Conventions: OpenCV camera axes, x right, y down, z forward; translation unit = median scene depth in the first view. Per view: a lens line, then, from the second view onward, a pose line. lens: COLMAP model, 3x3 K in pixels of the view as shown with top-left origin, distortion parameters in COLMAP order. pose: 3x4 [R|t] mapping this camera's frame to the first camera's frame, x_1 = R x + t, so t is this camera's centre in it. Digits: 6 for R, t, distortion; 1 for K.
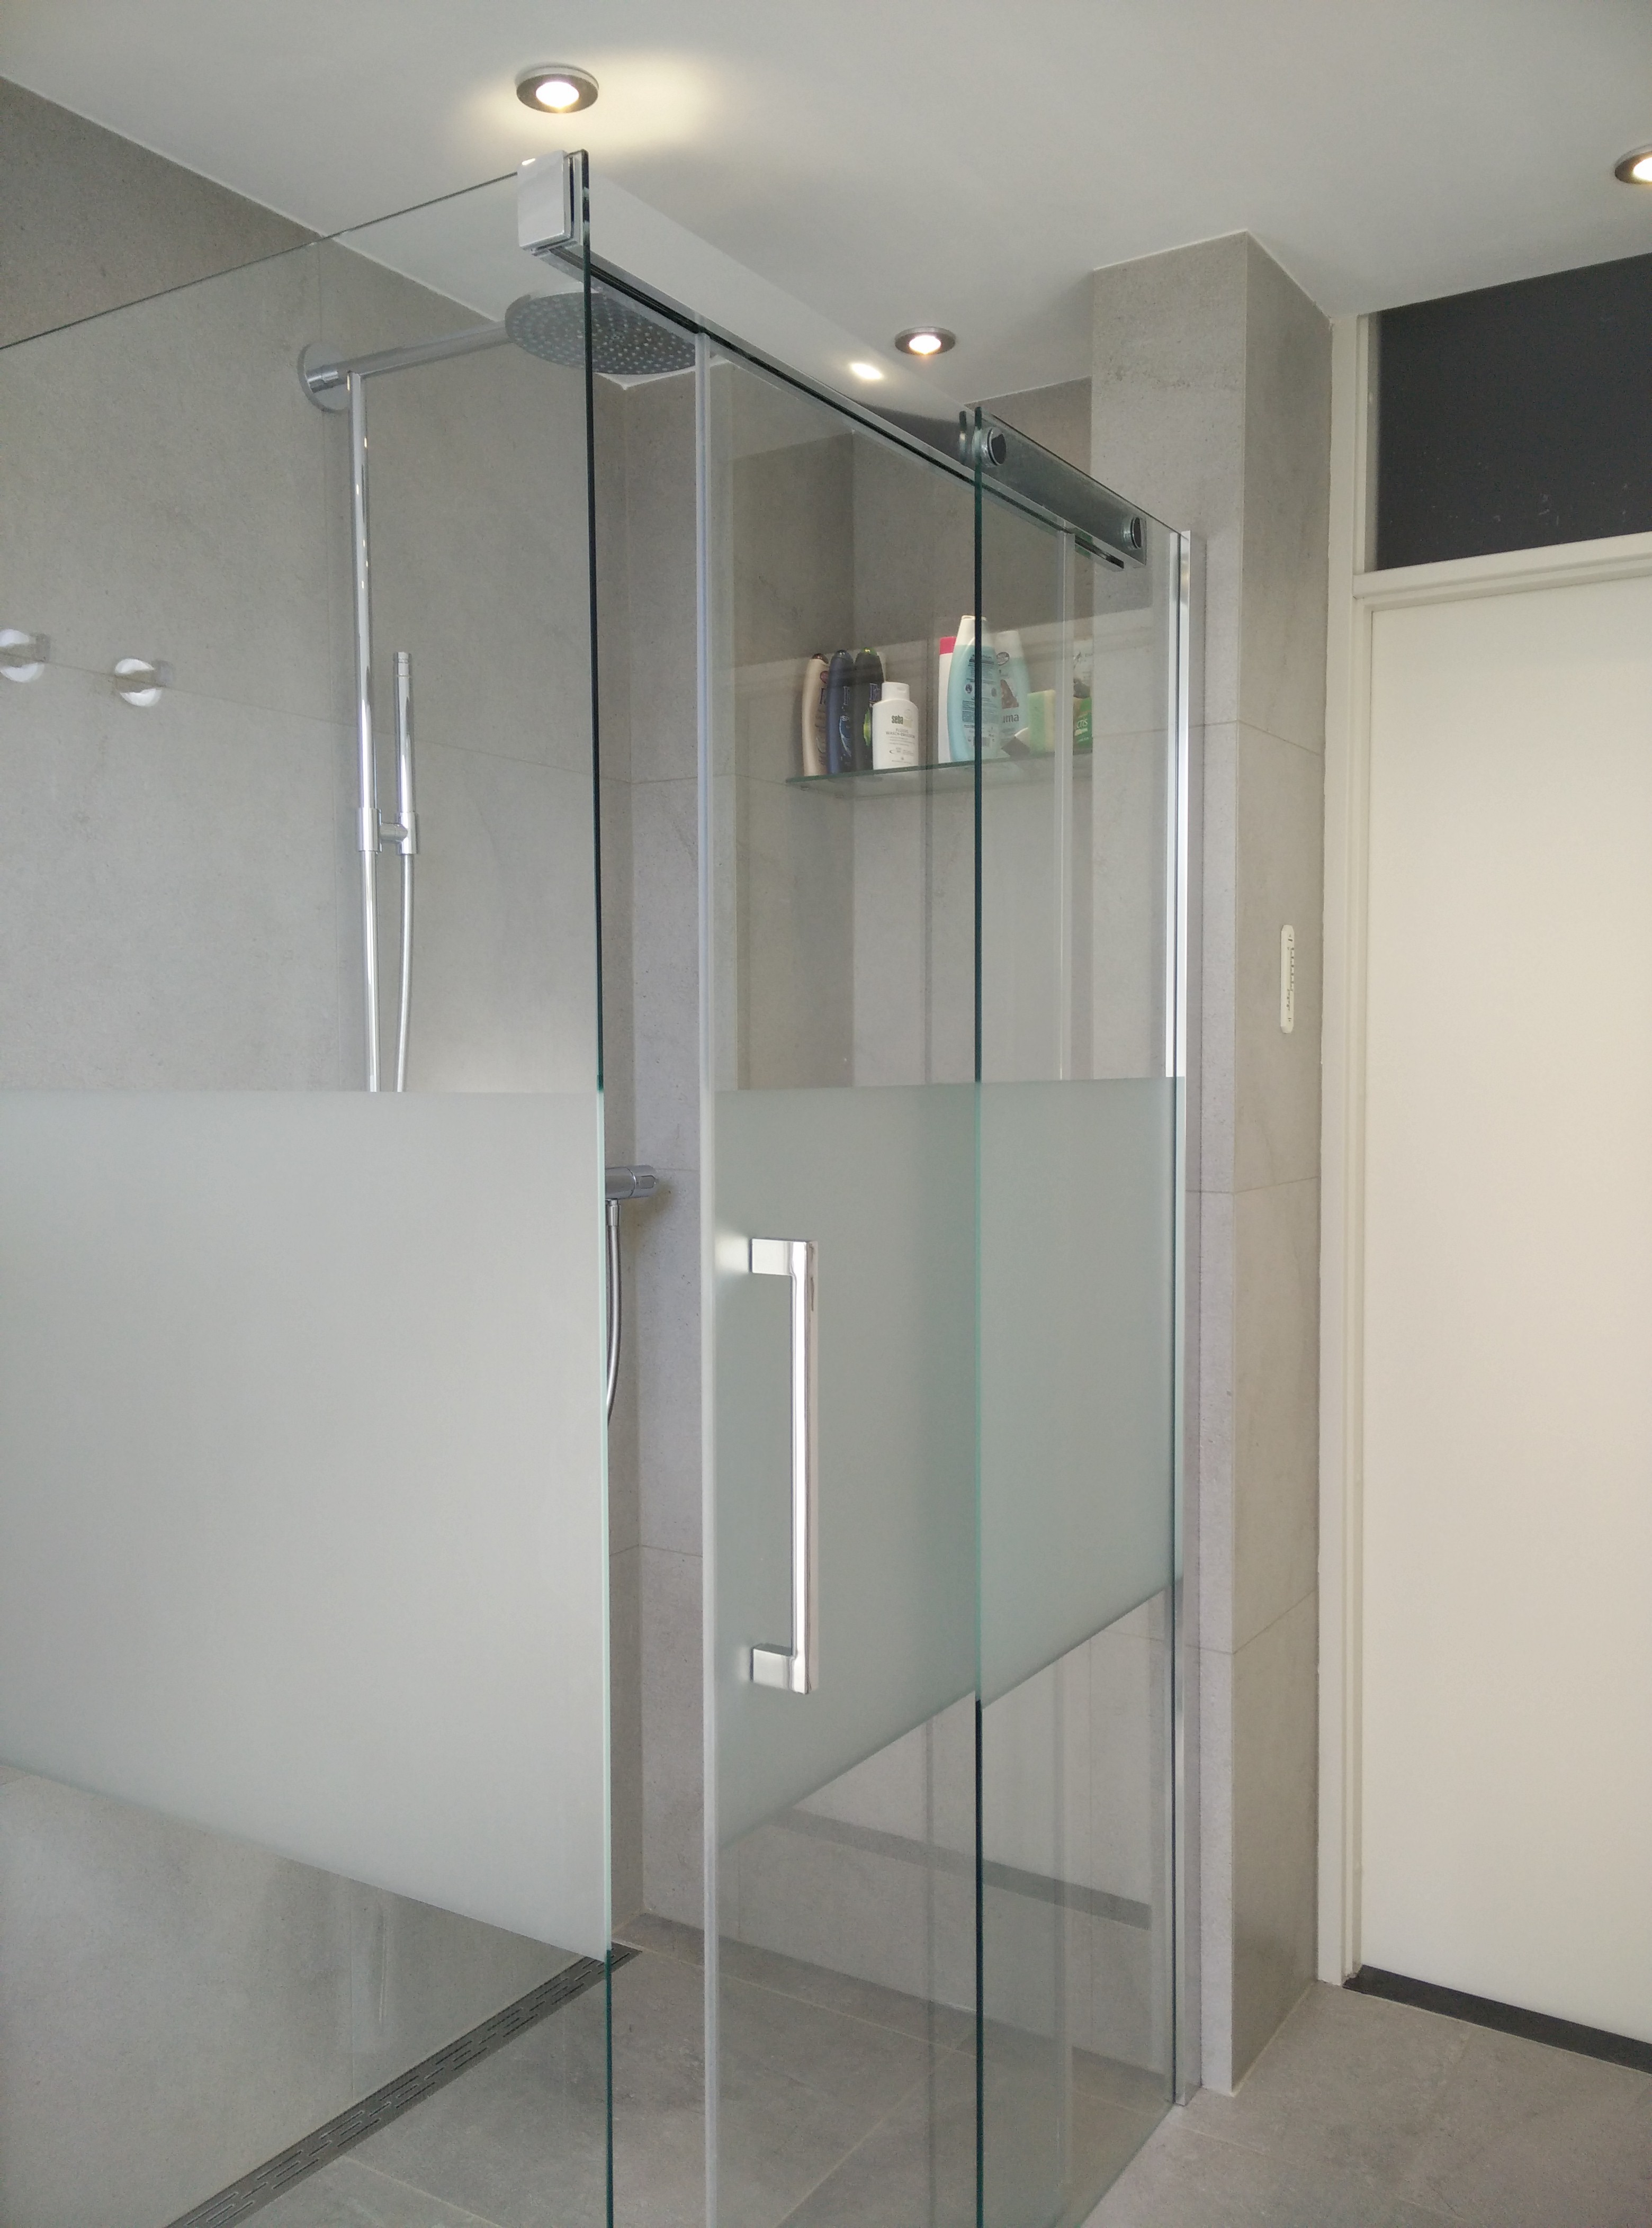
lens RADIAL K [[1877.9, 0, 826.0], [0, 1877.9, 1114.0], [0, 0, 1]] dist [0.032943, -0.011932]
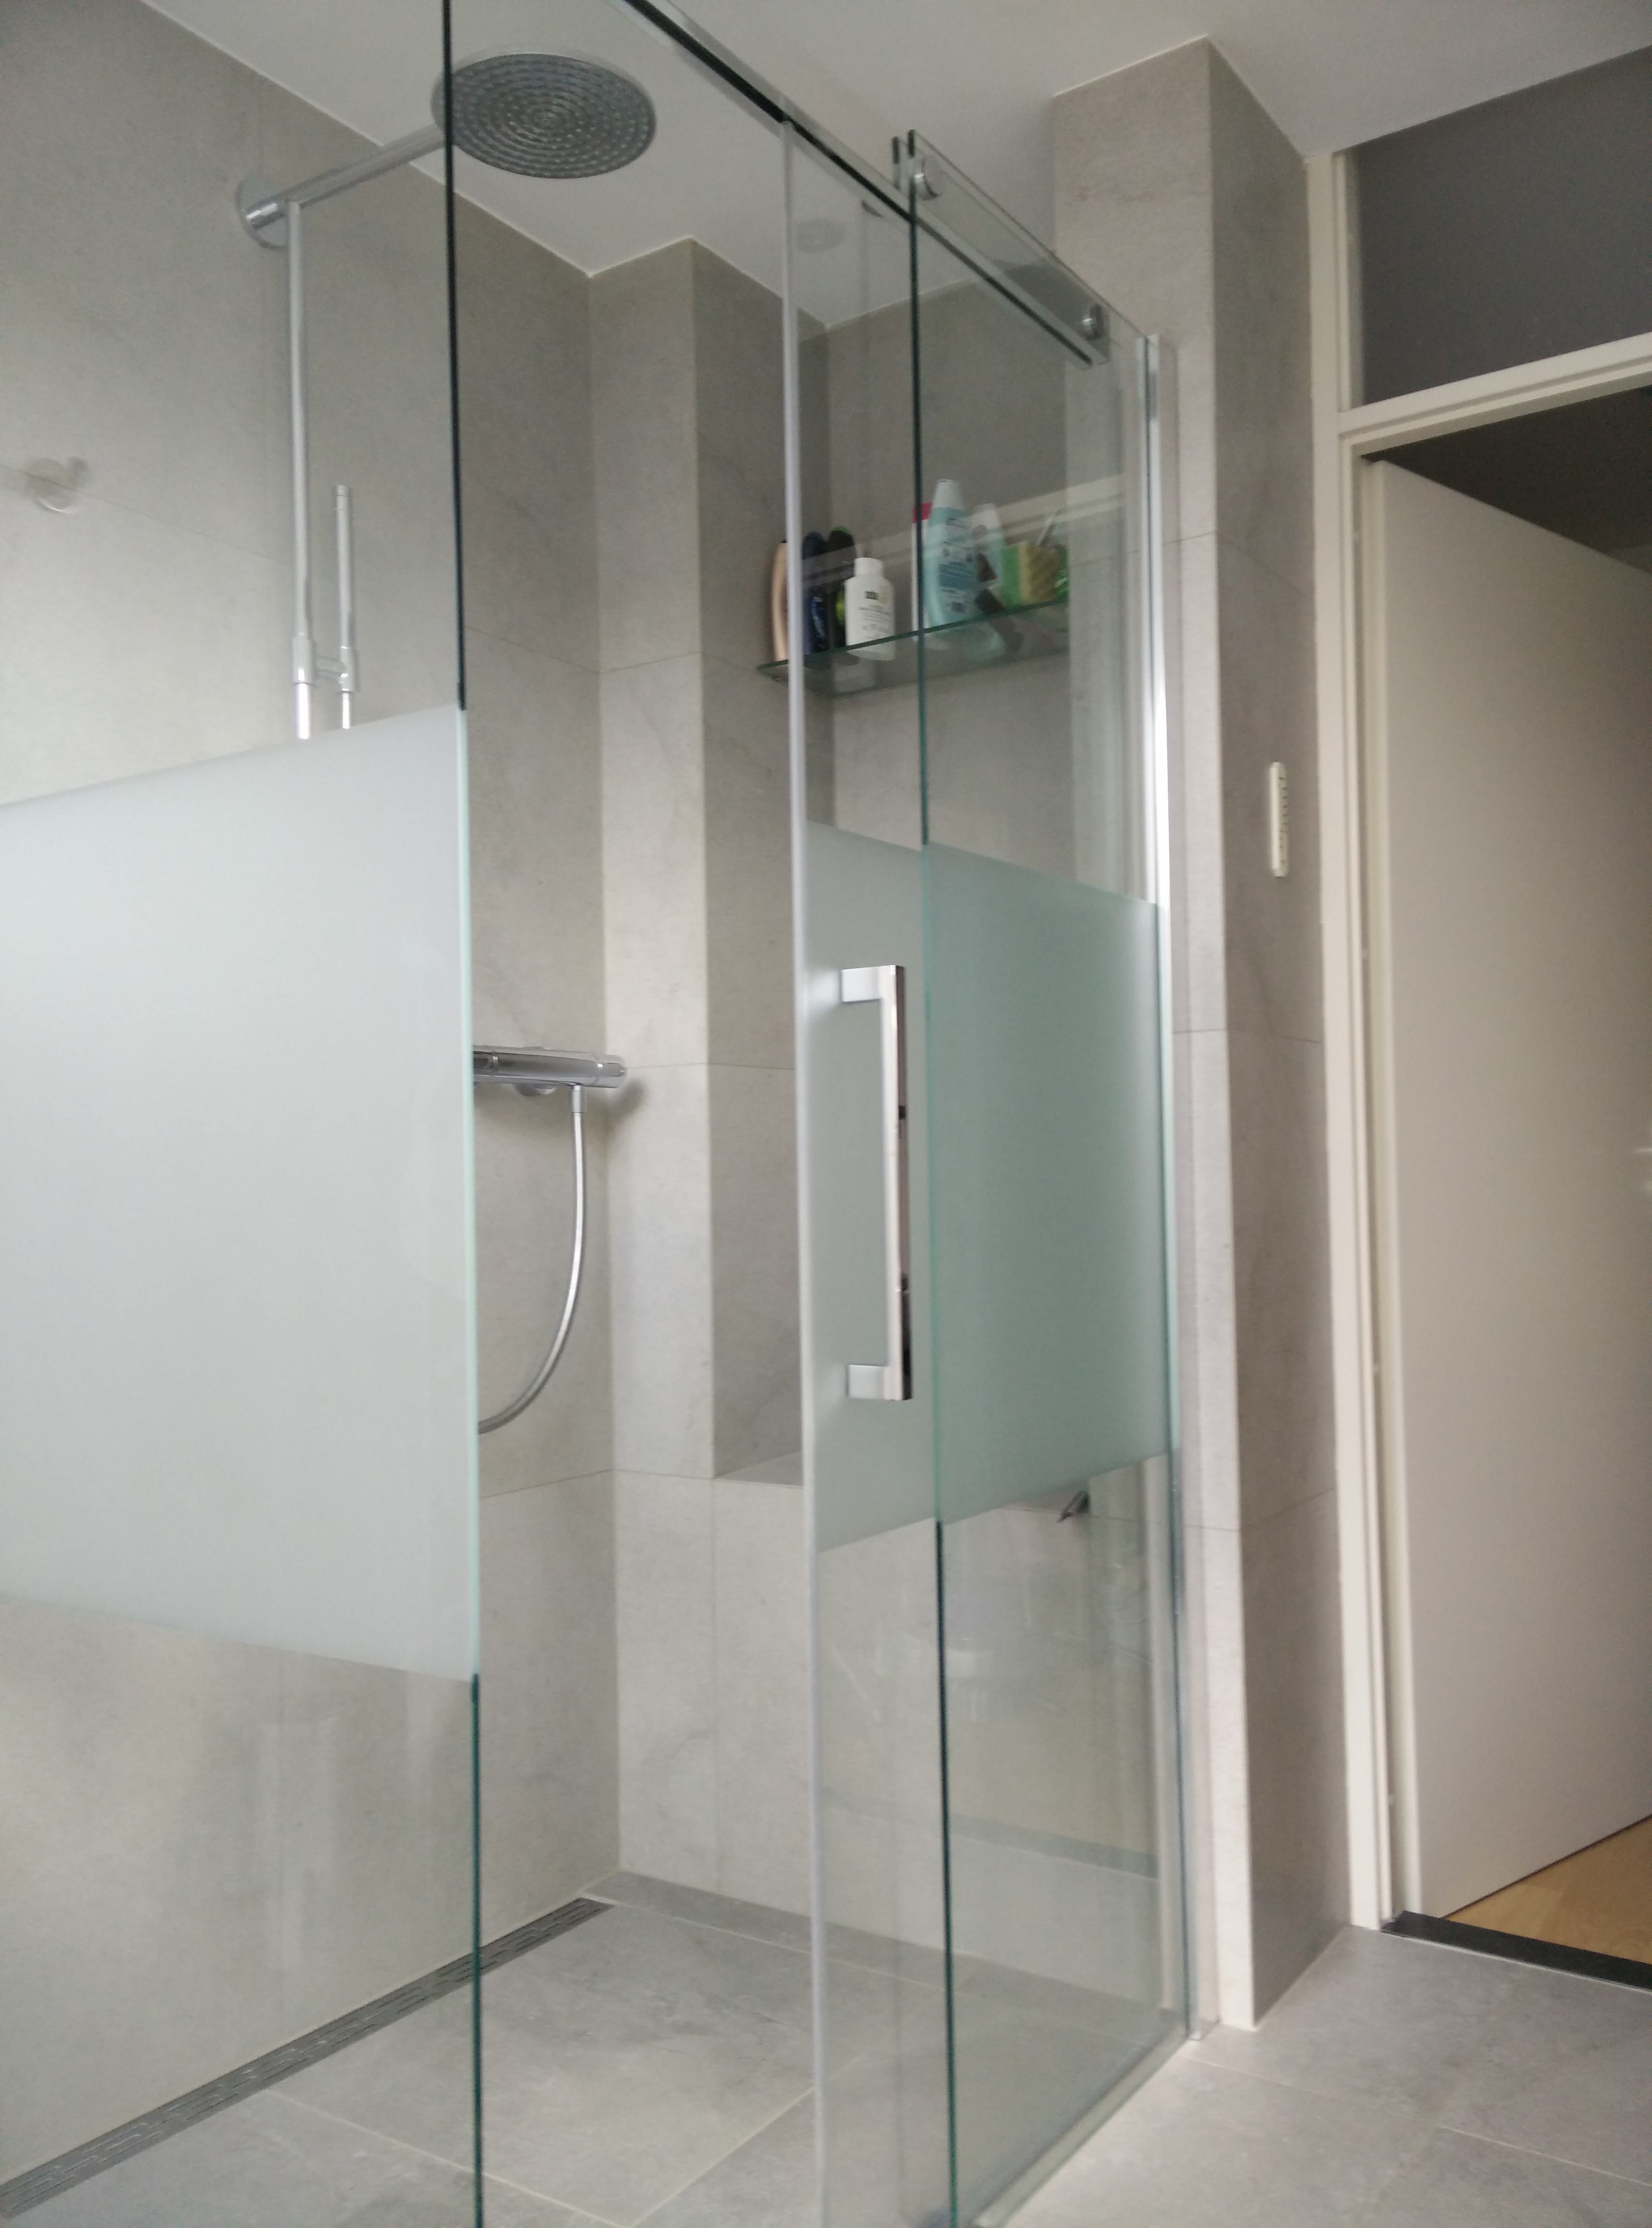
lens RADIAL K [[1829.7, 0, 838.0], [0, 1829.7, 1149.7], [0, 0, 1]] dist [0.072541, -0.100415]
pose [[0.999346, -0.016338, -0.032269, 0.053195], [0.013812, 0.996935, -0.077009, 0.167781], [0.033428, 0.076512, 0.996508, 0.089007]]
